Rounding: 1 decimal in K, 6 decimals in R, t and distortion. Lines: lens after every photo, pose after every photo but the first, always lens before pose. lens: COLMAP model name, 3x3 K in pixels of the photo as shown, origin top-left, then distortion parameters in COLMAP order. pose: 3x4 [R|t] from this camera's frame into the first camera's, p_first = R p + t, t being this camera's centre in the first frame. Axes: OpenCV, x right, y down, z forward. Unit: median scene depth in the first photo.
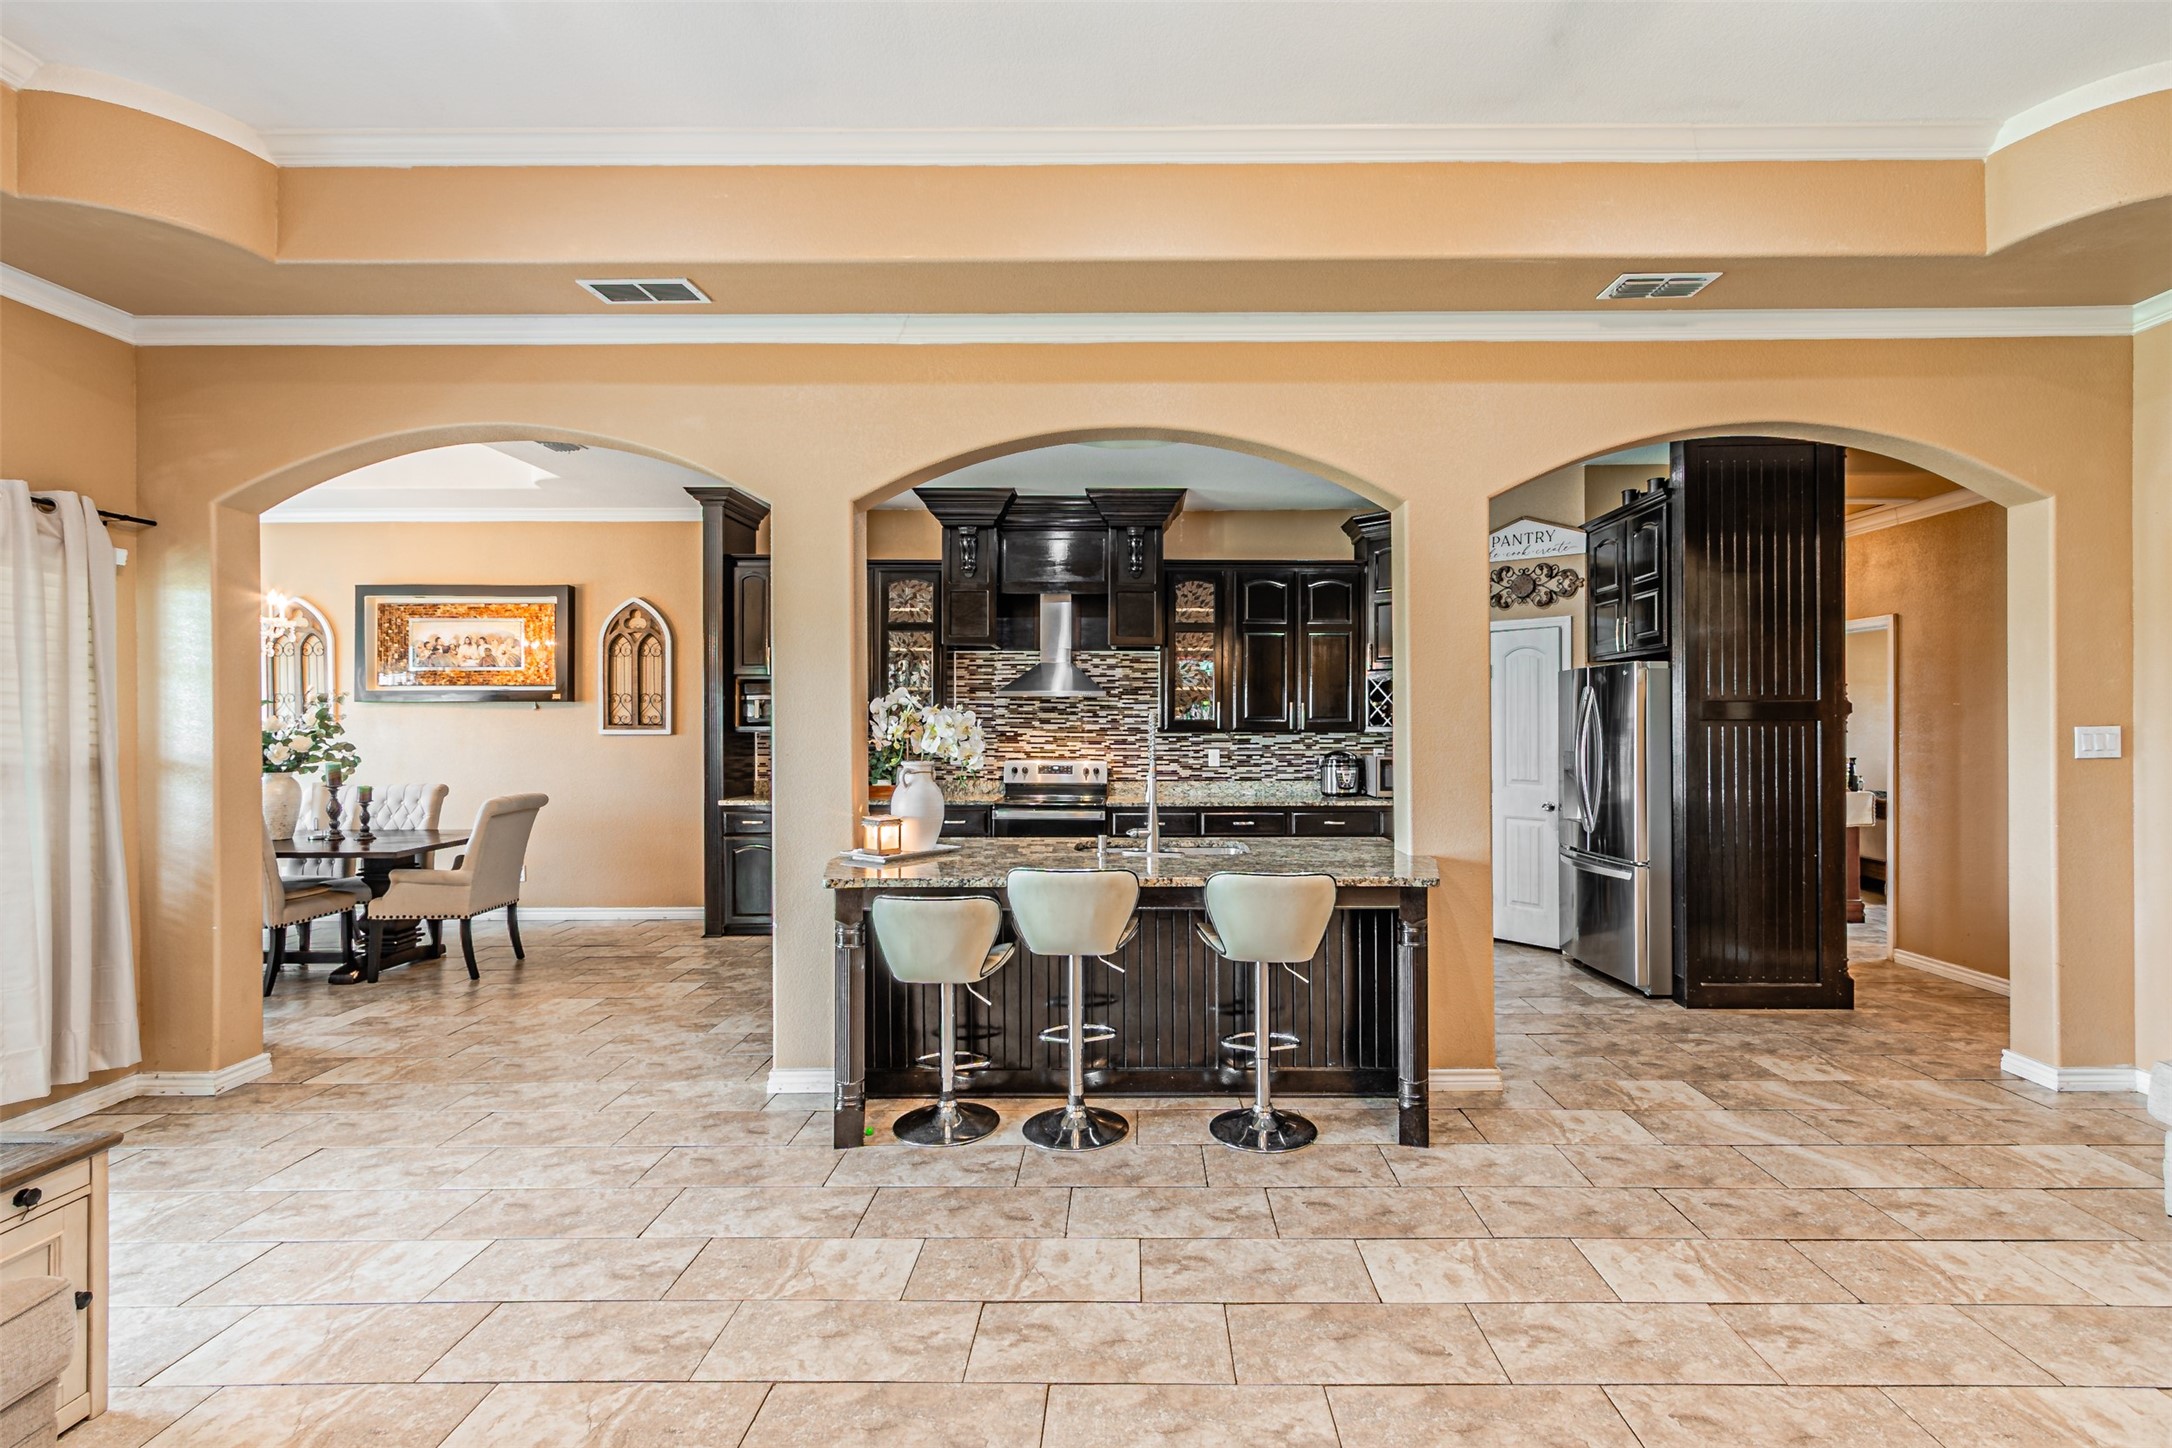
lens RADIAL K [[956.0, 0, 1131.7], [0, 956.0, 725.1], [0, 0, 1]] dist [0.009632, -0.002767]
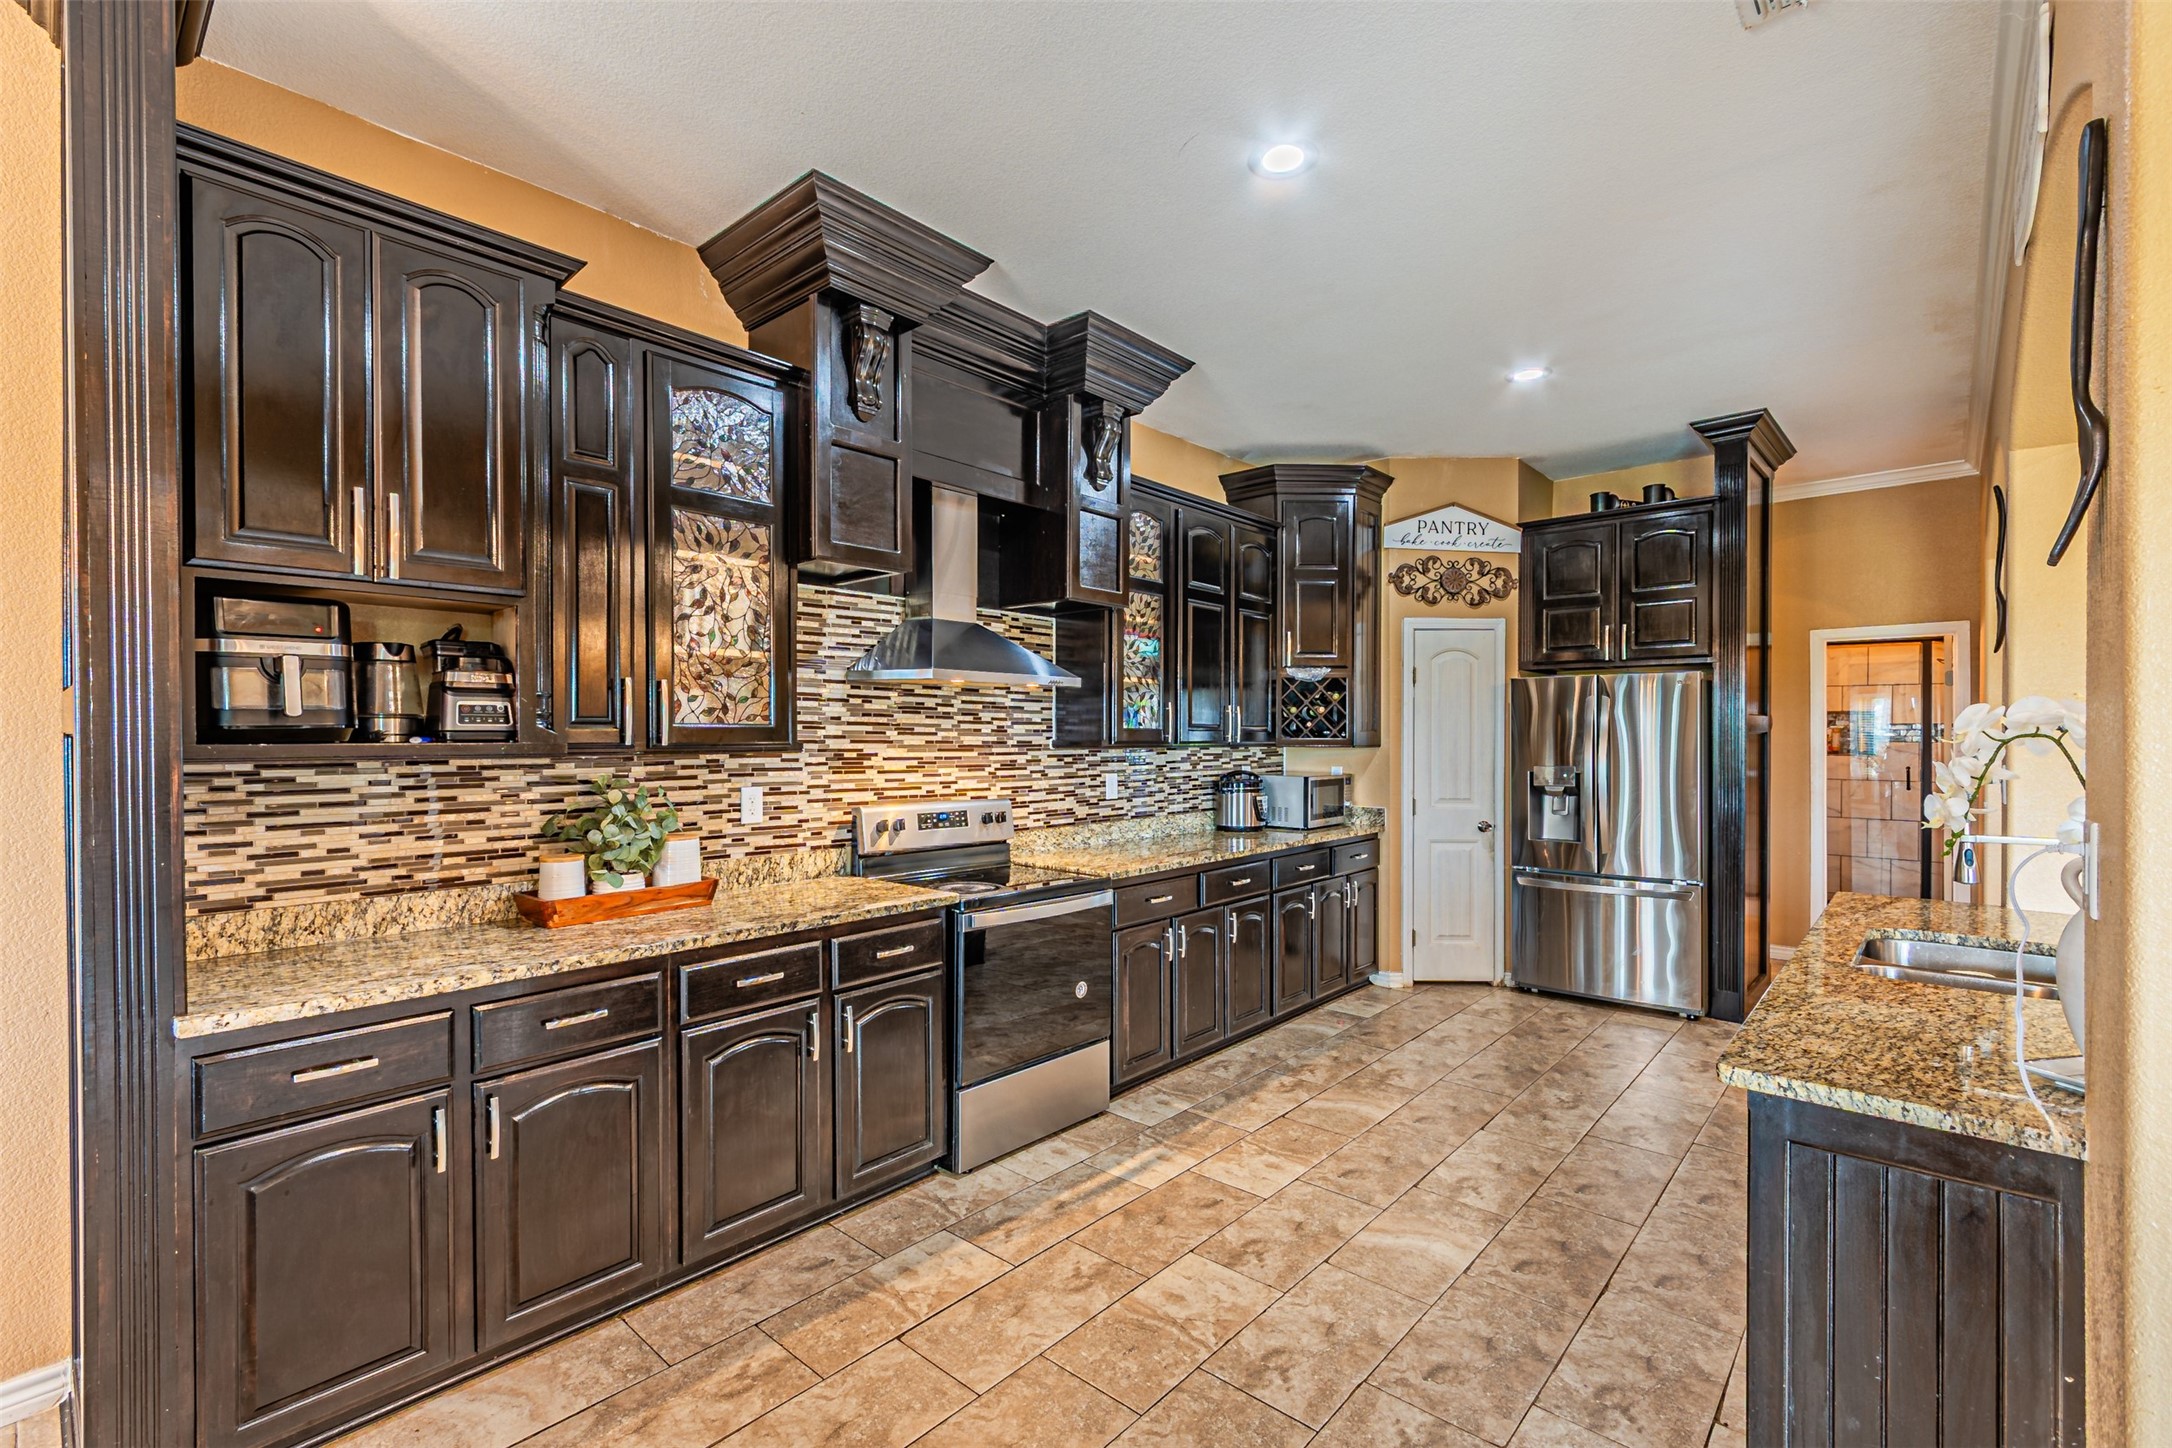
lens RADIAL K [[956.0, 0, 1056.3], [0, 956.0, 731.8], [0, 0, 1]] dist [0.009632, -0.002767]
pose [[0.663735, 0.004192, 0.747956, -0.528880], [0.000236, 0.999983, -0.005813, 0.000323], [-0.747968, 0.004034, 0.663723, 0.725081]]
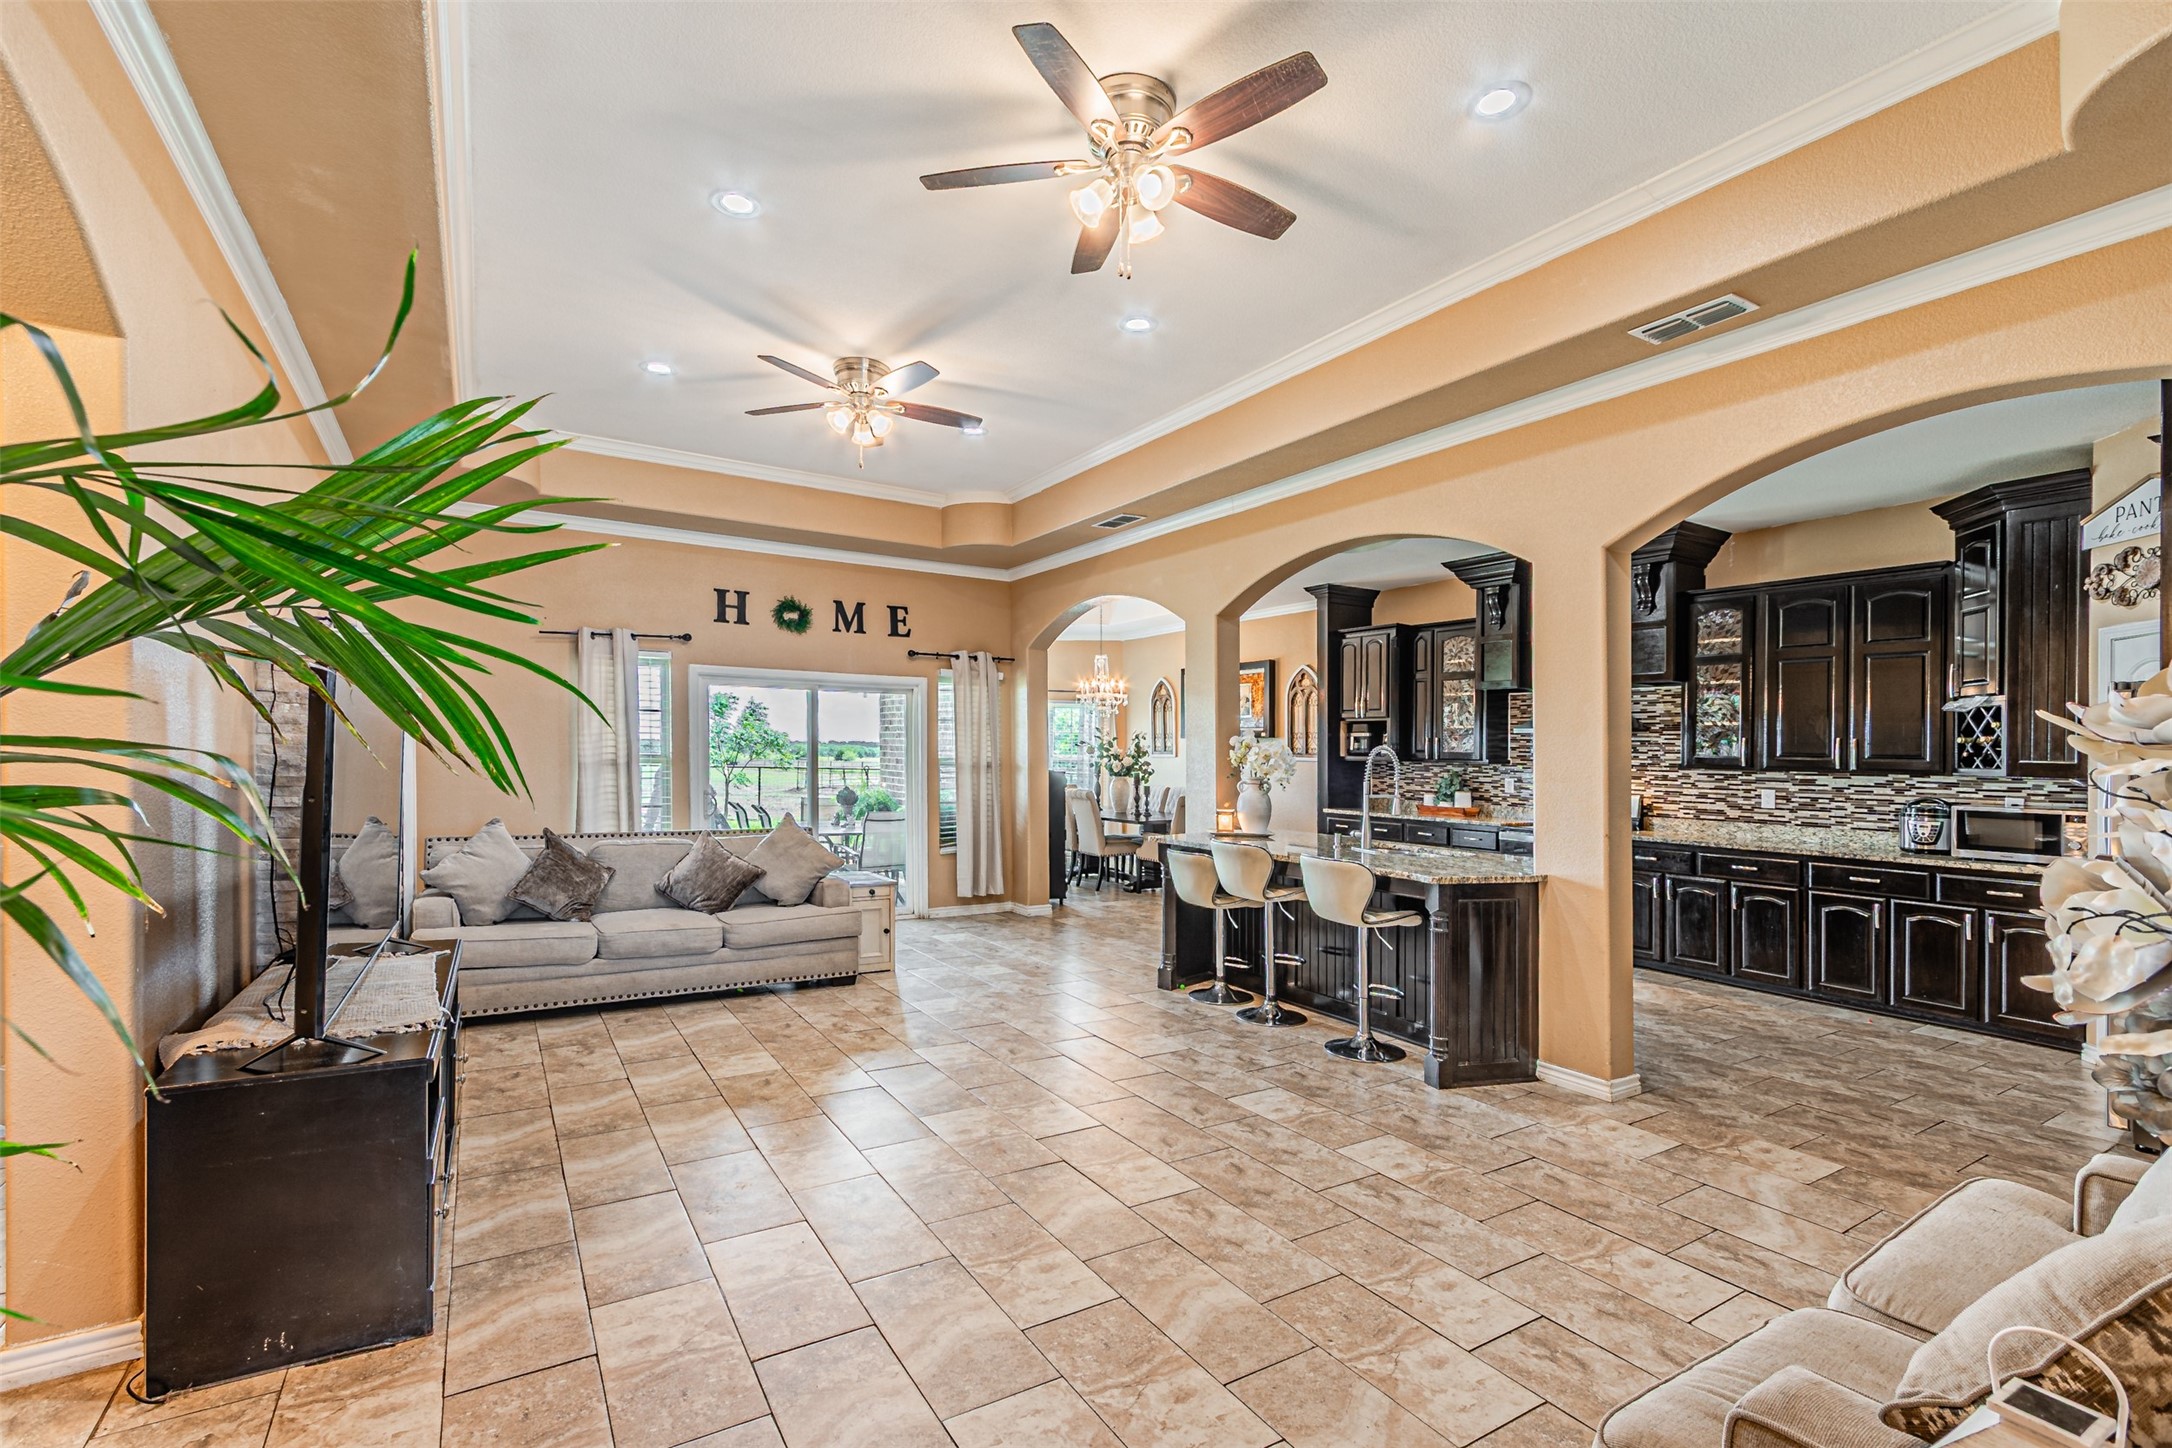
lens RADIAL K [[956.0, 0, 1079.3], [0, 956.0, 736.6], [0, 0, 1]] dist [0.009632, -0.002767]
pose [[0.529392, -0.002638, -0.848373, 0.626807], [-0.021574, 0.999630, -0.016571, 0.005012], [0.848103, 0.027076, 0.529139, -0.042294]]
